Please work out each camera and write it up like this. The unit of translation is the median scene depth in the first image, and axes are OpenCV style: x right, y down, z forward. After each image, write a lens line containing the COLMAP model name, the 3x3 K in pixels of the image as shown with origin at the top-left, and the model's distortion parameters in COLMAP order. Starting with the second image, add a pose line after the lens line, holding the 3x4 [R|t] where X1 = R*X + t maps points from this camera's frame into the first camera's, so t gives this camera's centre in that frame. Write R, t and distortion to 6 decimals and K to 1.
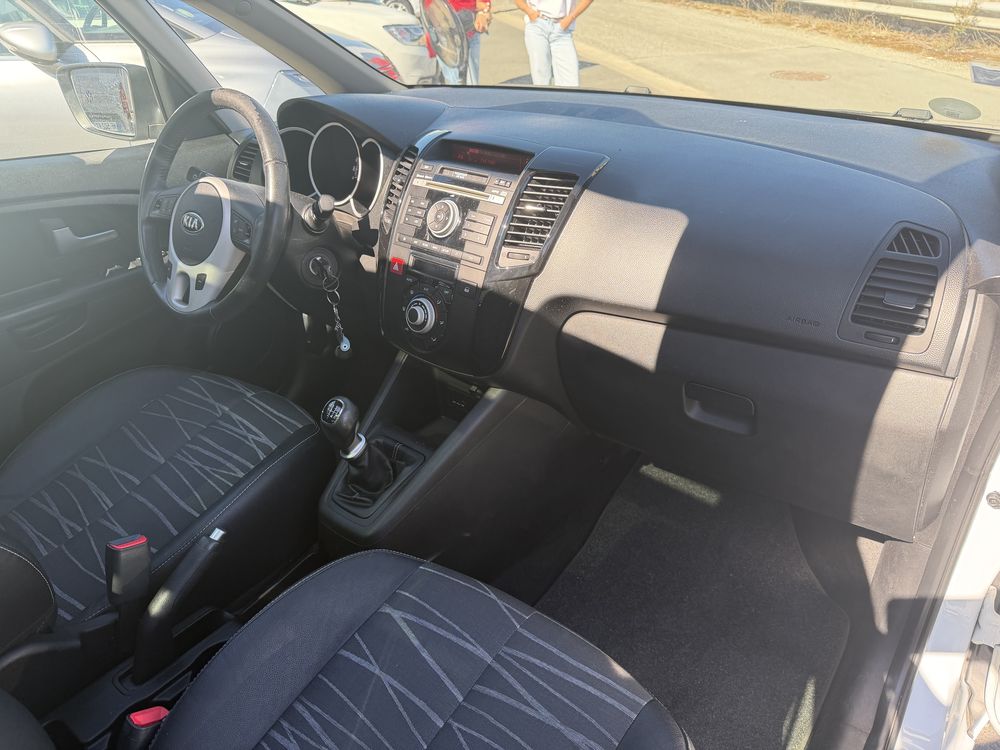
lens RADIAL K [[707.4, 0, 500.0], [0, 707.4, 375.0], [0, 0, 1]] dist [0.070252, -0.111985]
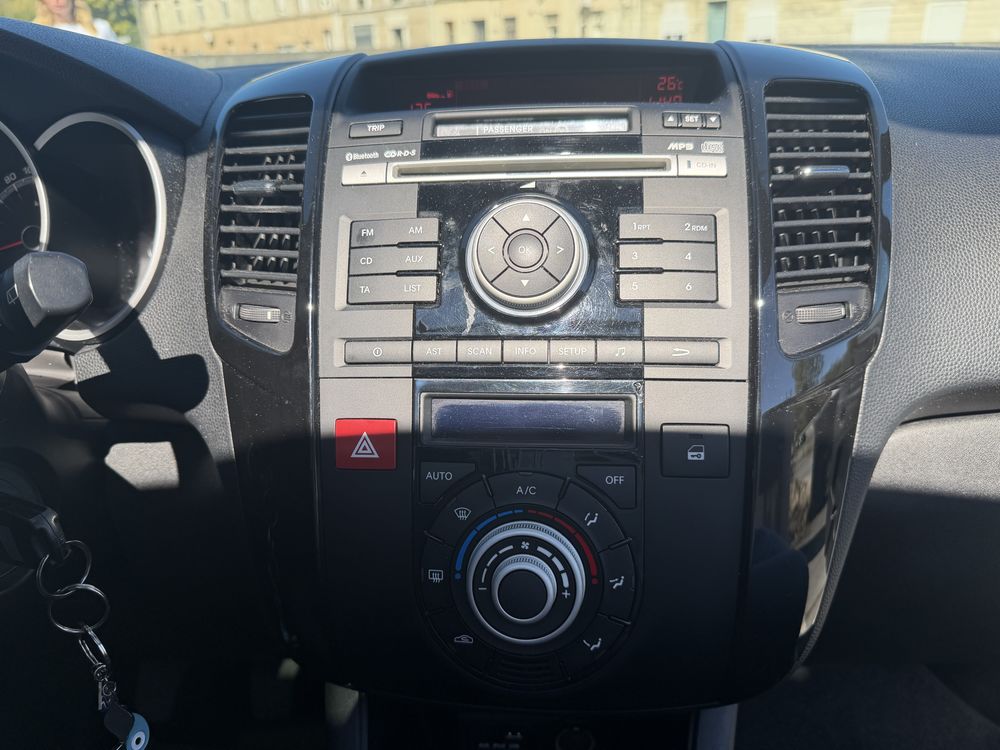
lens RADIAL K [[707.4, 0, 500.0], [0, 707.4, 375.0], [0, 0, 1]] dist [0.070252, -0.111985]
pose [[0.817351, -0.218038, 0.533289, -0.266136], [0.293246, 0.954195, -0.059319, -0.154889], [-0.495928, 0.204870, 0.843851, 0.749929]]
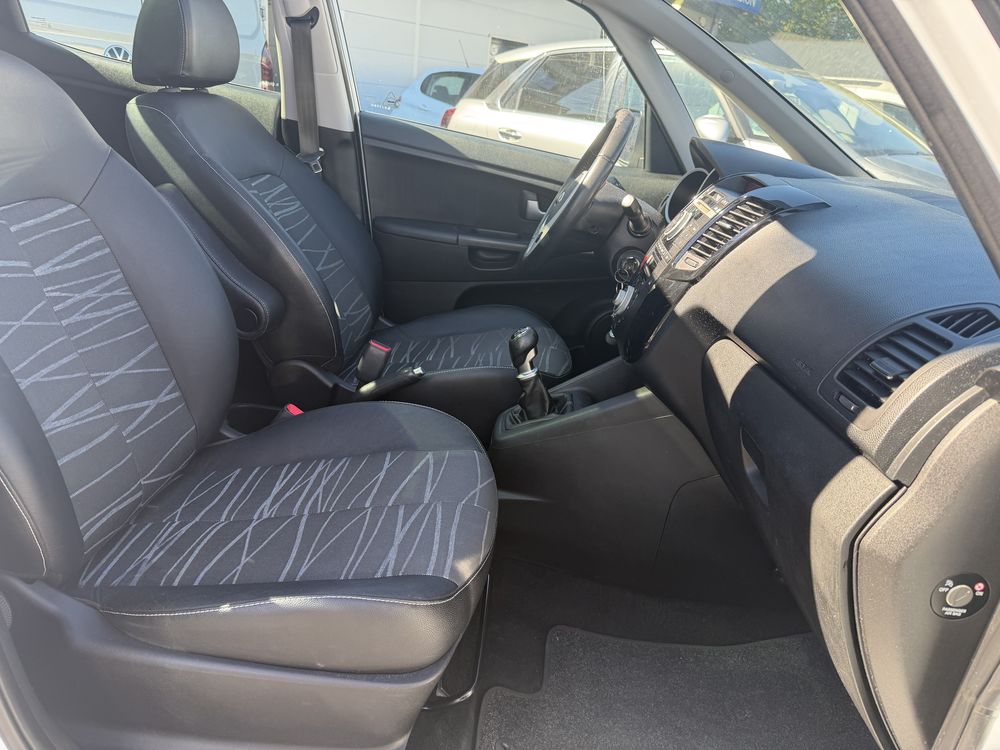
lens RADIAL K [[725.3, 0, 500.0], [0, 725.3, 375.0], [0, 0, 1]] dist [0.139308, -0.188879]
pose [[0.554692, 0.390415, -0.734774, 0.689278], [-0.524505, 0.849598, 0.055469, 0.061012], [0.645919, 0.354625, 0.676040, 0.121953]]
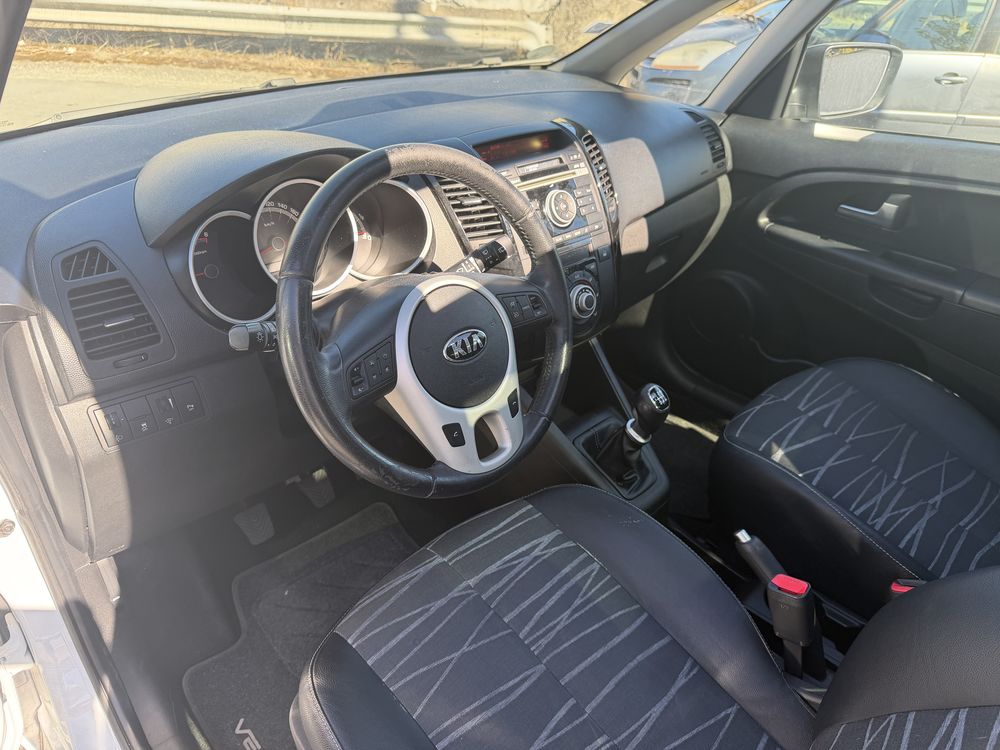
lens RADIAL K [[715.0, 0, 480.8], [0, 715.0, 379.4], [0, 0, 1]] dist [0.070636, -0.116206]
pose [[0.120282, -0.497715, 0.858960, -1.110913], [0.457185, 0.795799, 0.397096, -0.487301], [-0.881201, 0.344940, 0.323268, 0.845612]]
